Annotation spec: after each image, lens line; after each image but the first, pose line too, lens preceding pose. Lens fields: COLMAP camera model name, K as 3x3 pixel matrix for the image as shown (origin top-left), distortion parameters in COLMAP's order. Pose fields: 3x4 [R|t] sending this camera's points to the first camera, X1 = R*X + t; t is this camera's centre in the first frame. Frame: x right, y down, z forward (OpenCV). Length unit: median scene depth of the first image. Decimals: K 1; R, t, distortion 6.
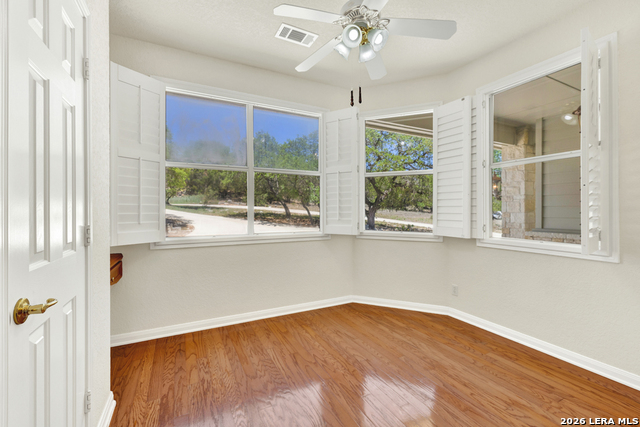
lens RADIAL K [[276.3, 0, 317.6], [0, 276.3, 215.2], [0, 0, 1]] dist [0.000777, 0.000065]
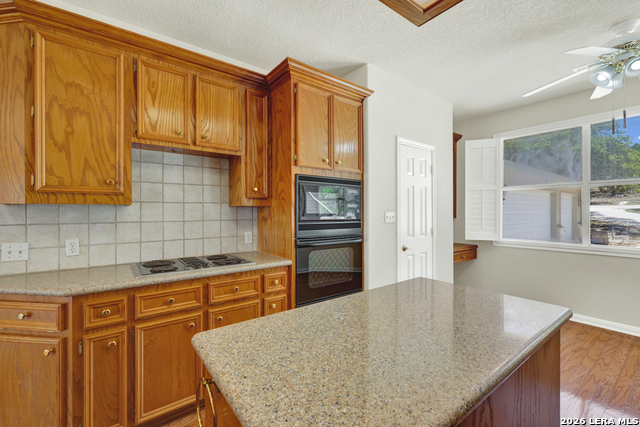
lens RADIAL K [[276.3, 0, 317.6], [0, 276.3, 215.2], [0, 0, 1]] dist [0.000777, 0.000065]
pose [[0.190329, 0.008806, -0.981681, 0.781811], [-0.019374, 0.999799, 0.005212, -0.037805], [0.981529, 0.018027, 0.190461, -0.299722]]
